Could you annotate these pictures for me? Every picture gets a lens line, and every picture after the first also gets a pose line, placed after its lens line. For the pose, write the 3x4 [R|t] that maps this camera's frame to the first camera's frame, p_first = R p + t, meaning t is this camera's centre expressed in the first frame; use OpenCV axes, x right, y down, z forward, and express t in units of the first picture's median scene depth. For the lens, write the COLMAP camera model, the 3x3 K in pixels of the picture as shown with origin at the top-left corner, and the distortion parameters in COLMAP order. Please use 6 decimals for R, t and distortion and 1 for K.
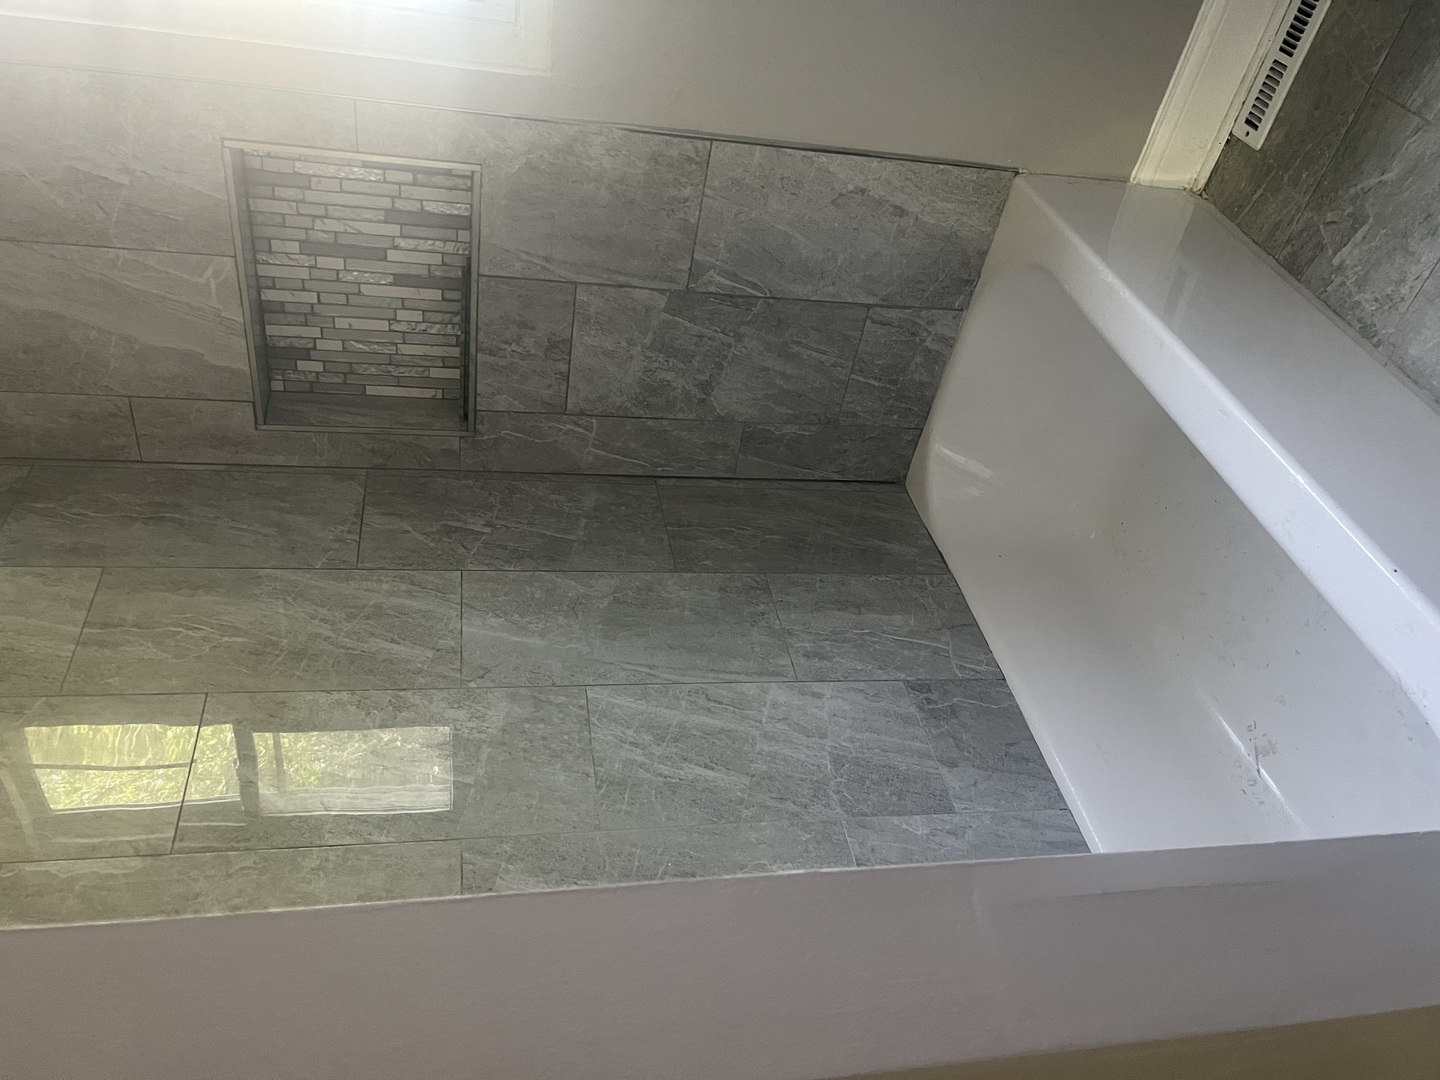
lens RADIAL K [[1056.9, 0, 712.7], [0, 1056.9, 535.7], [0, 0, 1]] dist [0.014888, -0.023742]
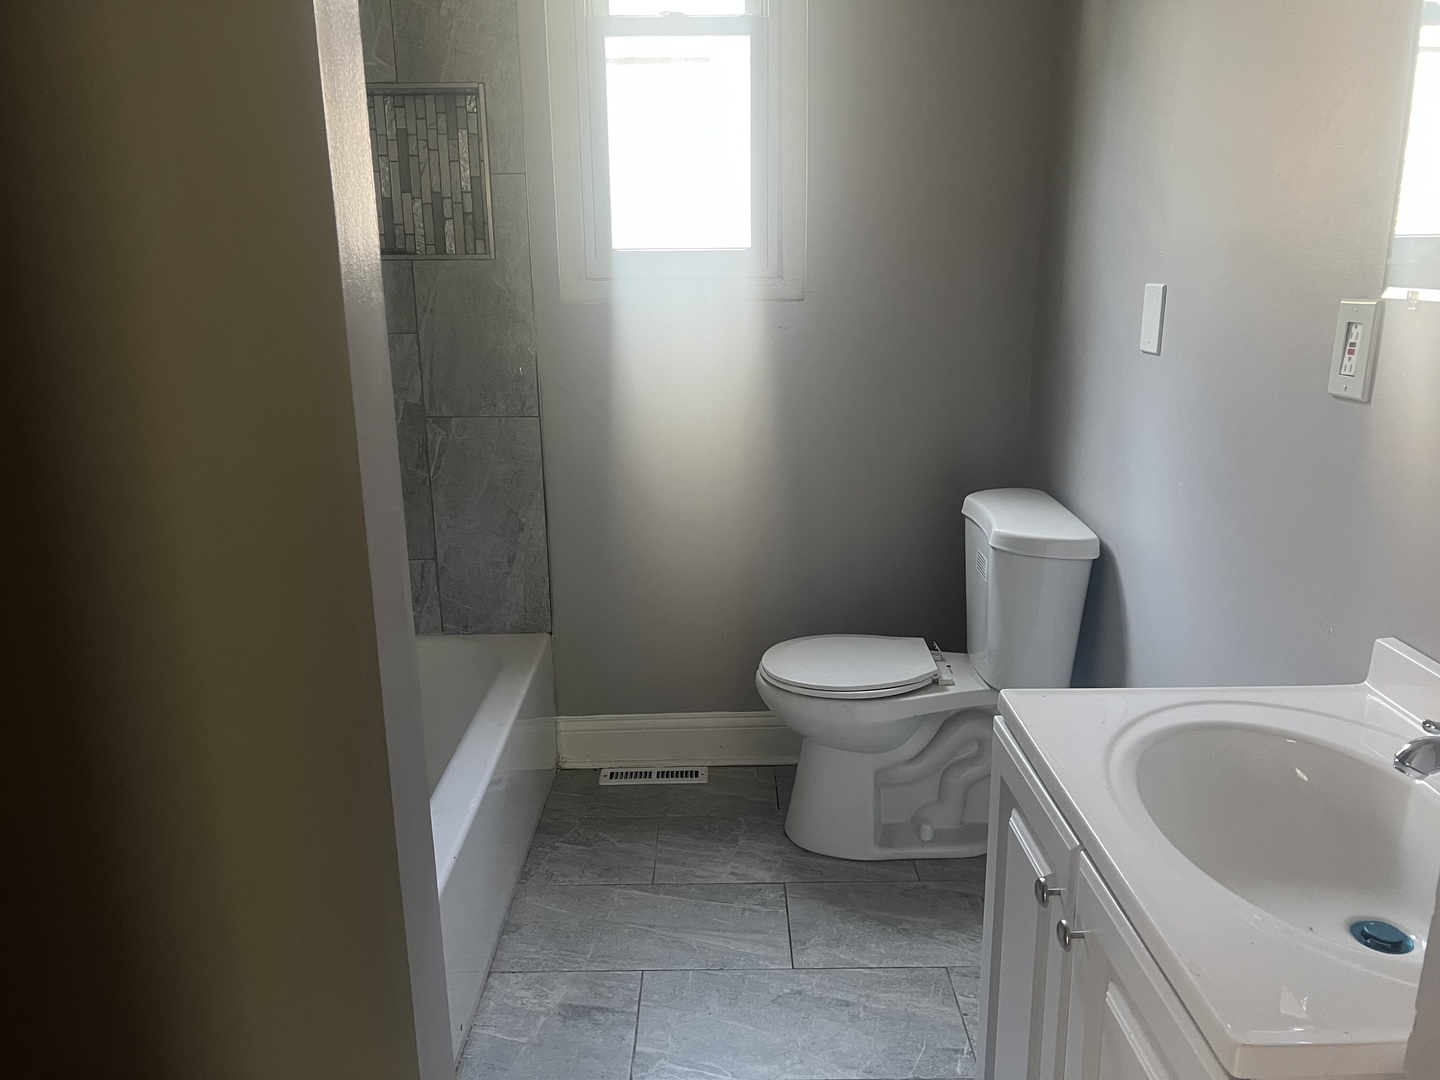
lens RADIAL K [[1056.9, 0, 712.7], [0, 1056.9, 535.7], [0, 0, 1]] dist [0.014888, -0.023742]
pose [[0.178250, 0.982296, 0.057637, 0.112248], [-0.742971, 0.172764, -0.646642, 0.396560], [-0.645152, 0.072442, 0.760613, -0.240652]]
